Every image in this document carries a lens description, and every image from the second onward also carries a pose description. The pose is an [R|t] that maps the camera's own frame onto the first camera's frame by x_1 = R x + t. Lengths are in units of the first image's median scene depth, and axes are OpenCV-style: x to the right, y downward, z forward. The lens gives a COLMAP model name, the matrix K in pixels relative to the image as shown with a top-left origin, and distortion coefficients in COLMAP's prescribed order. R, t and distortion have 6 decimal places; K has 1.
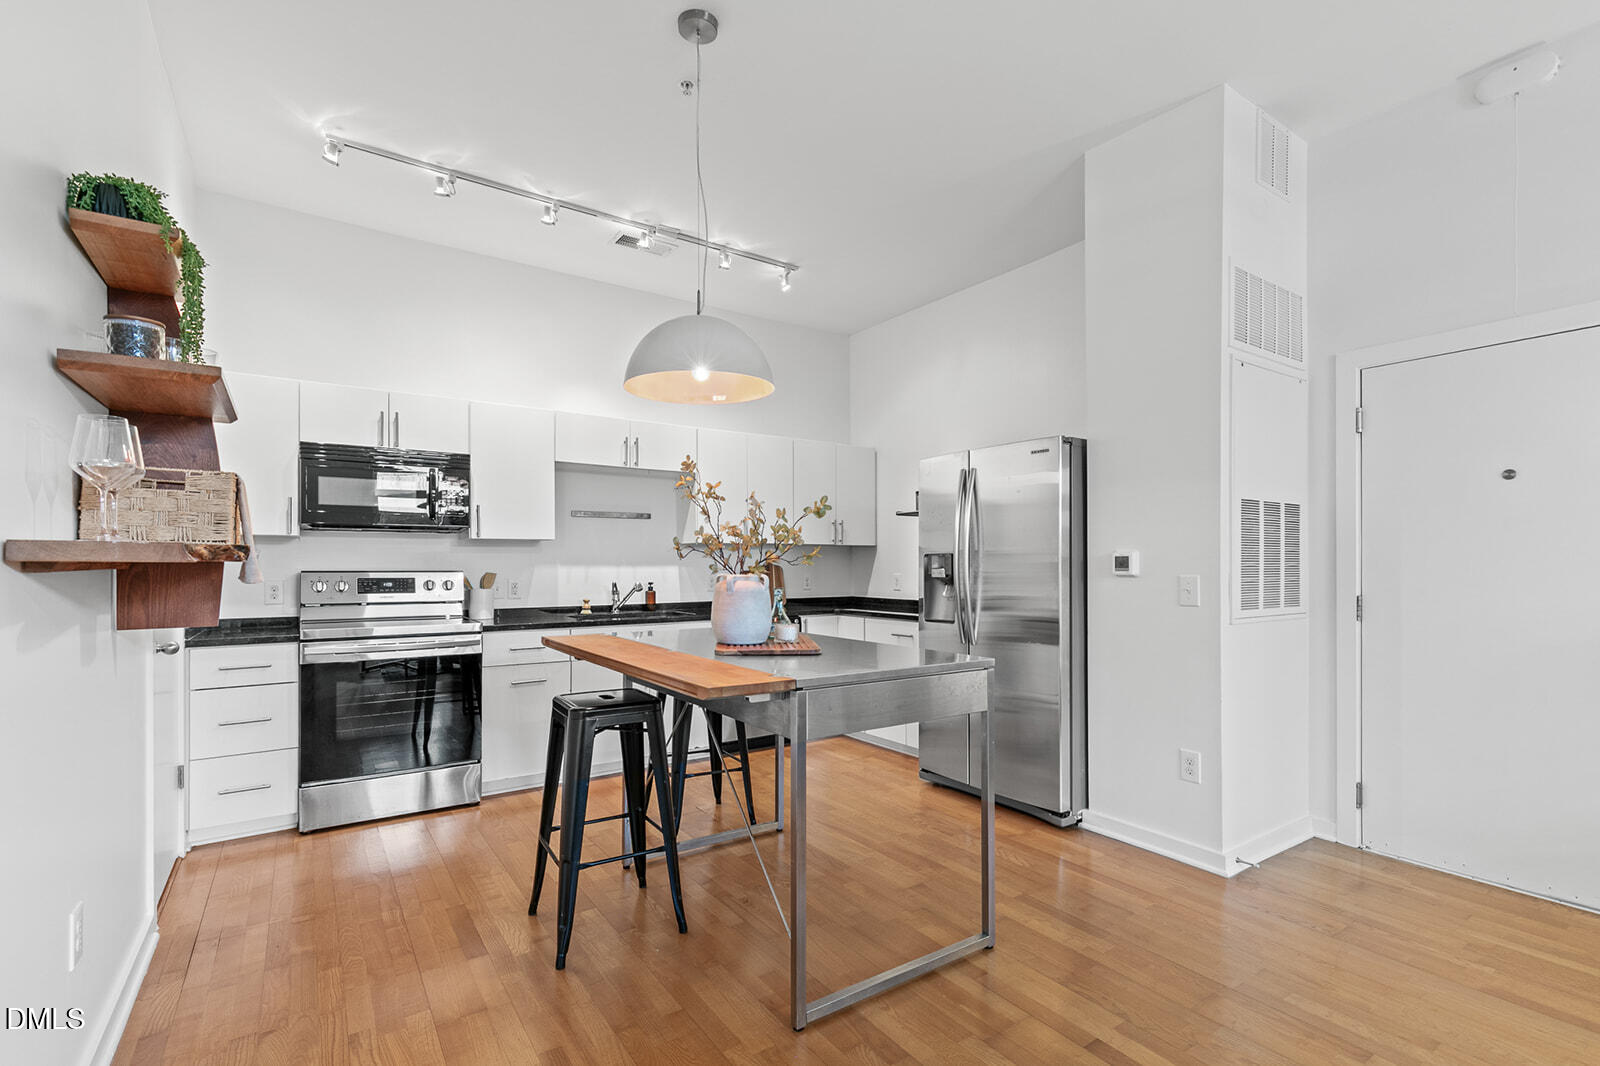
lens RADIAL K [[729.4, 0, 807.0], [0, 729.4, 568.1], [0, 0, 1]] dist [0.003843, -0.000581]
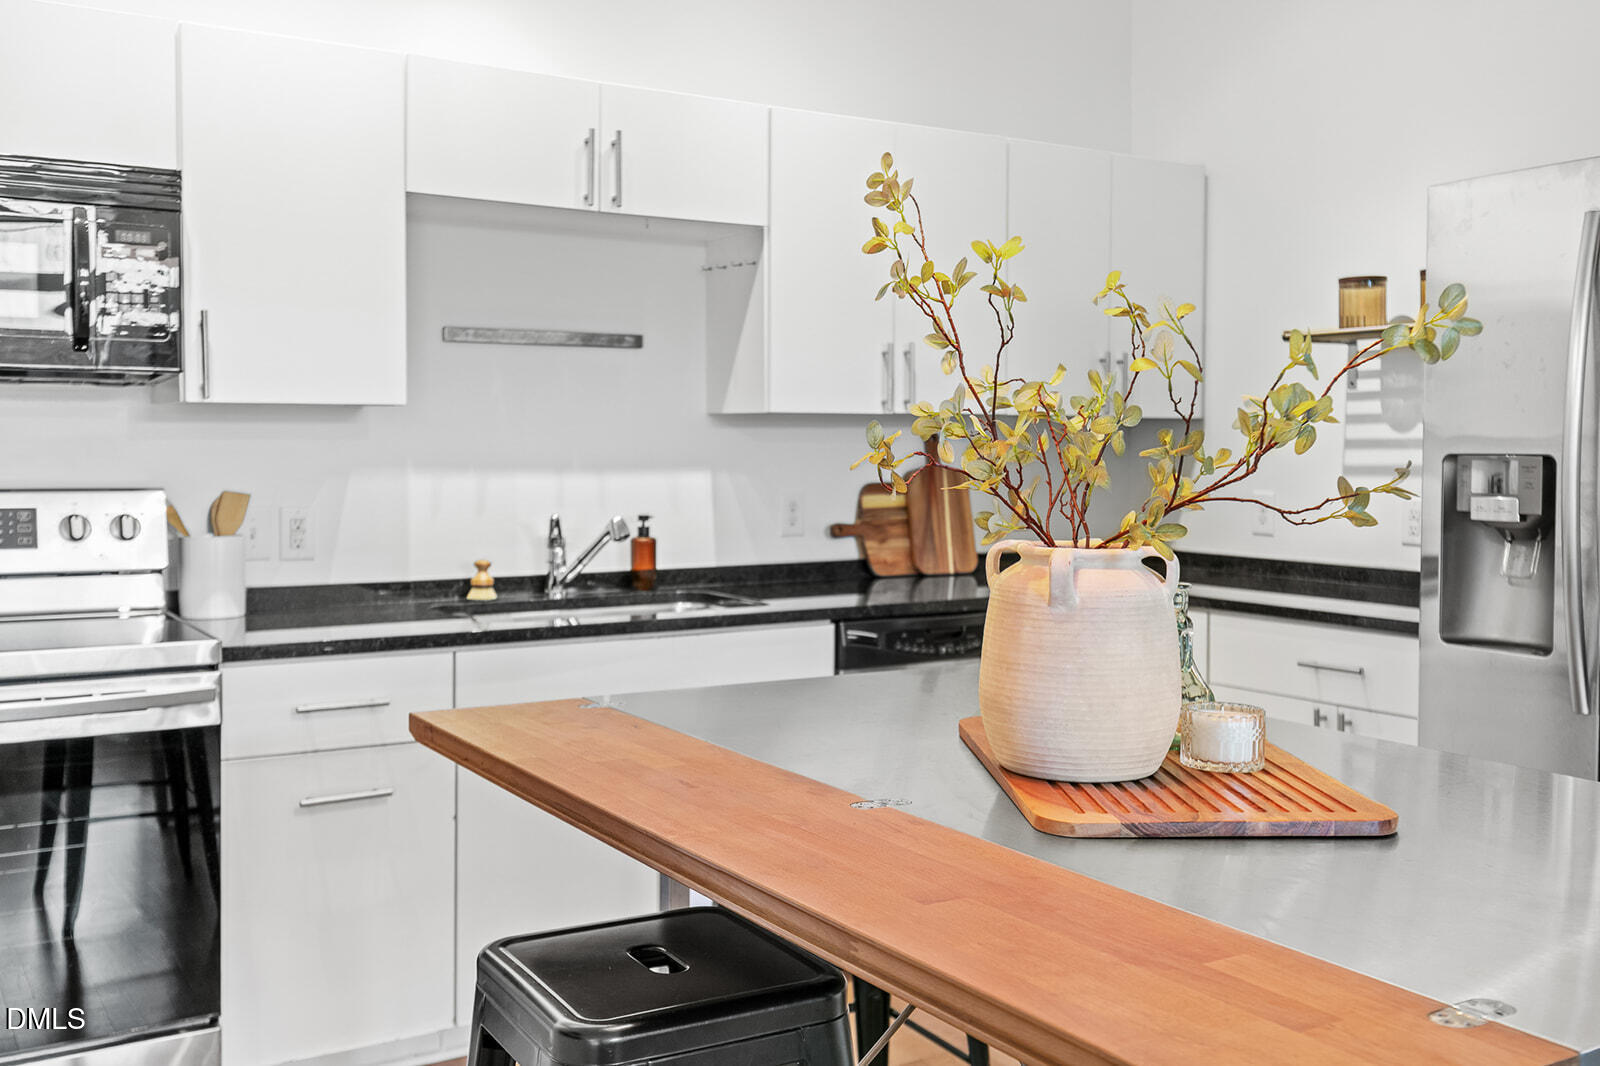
lens RADIAL K [[1536.0, 0, 802.1], [0, 1536.0, 498.8], [0, 0, 1]] dist [0.008503, -0.000057]
pose [[0.999281, 0.008085, -0.037048, -0.118977], [-0.006756, 0.999334, 0.035866, -0.021250], [0.037313, -0.035589, 0.998670, 0.232732]]
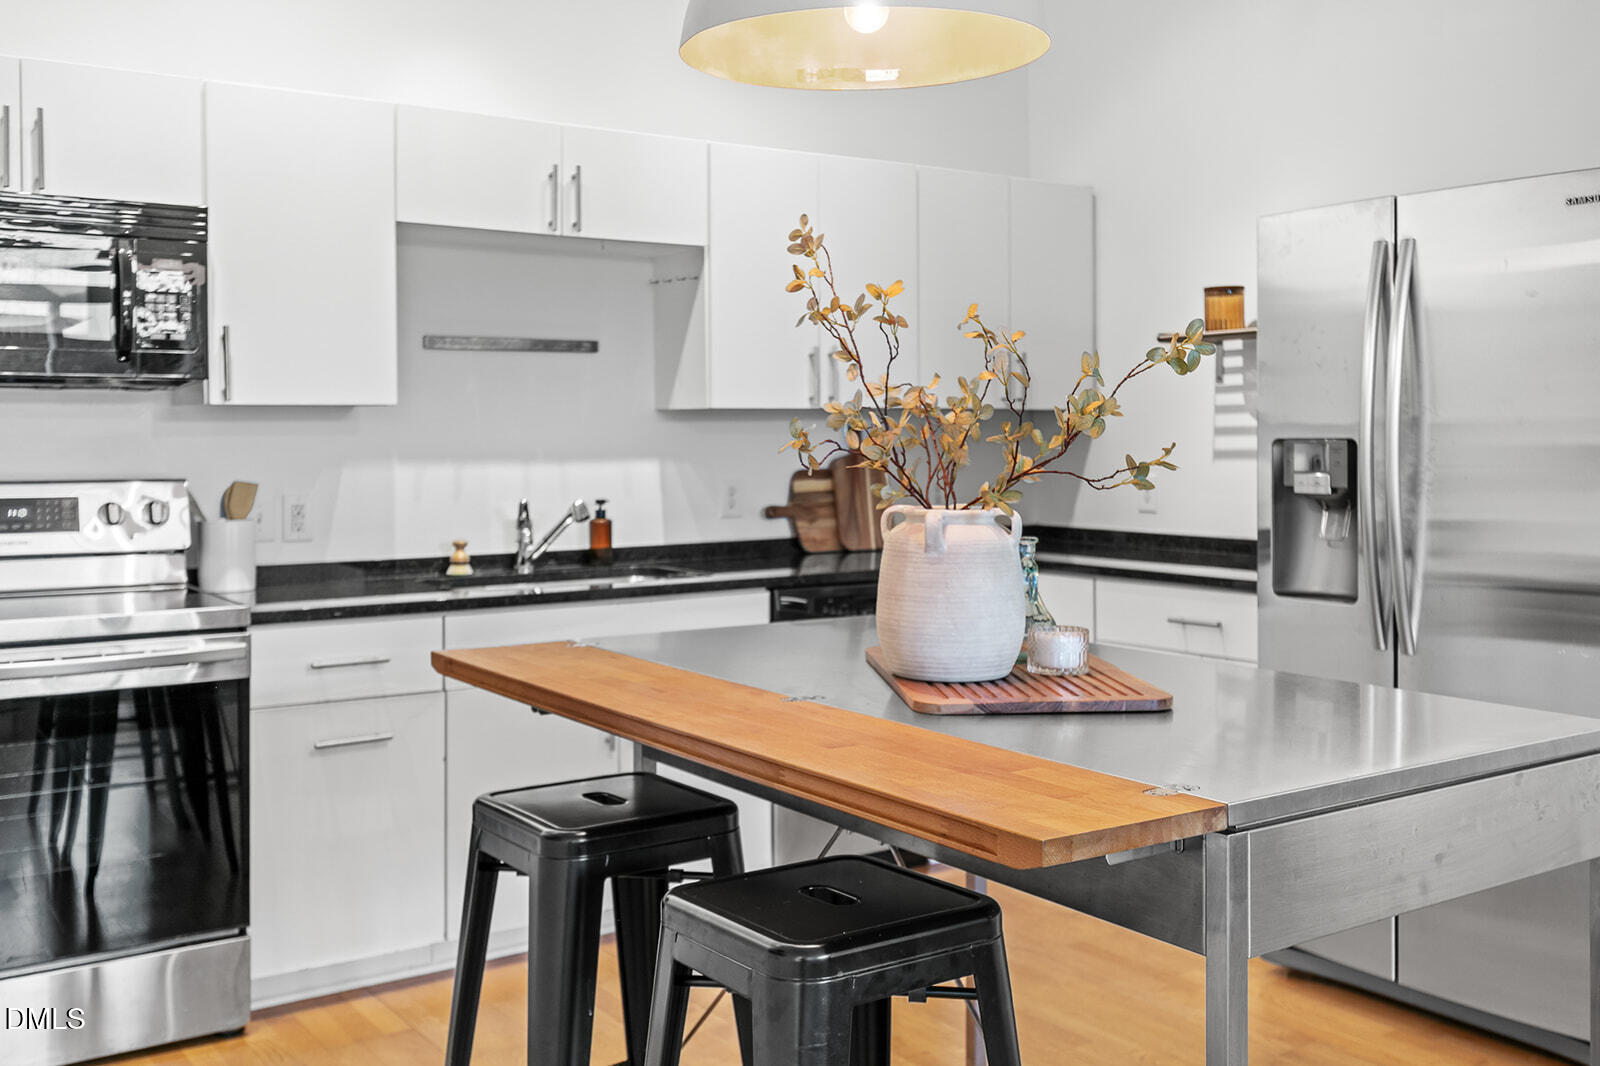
lens RADIAL K [[1567.0, 0, 800.8], [0, 1567.0, 454.5], [0, 0, 1]] dist [0.003039, 0.005671]
pose [[0.999991, -0.002541, 0.003318, -0.115115], [0.002502, 0.999927, 0.011836, -0.020680], [-0.003348, -0.011827, 0.999924, 0.080046]]
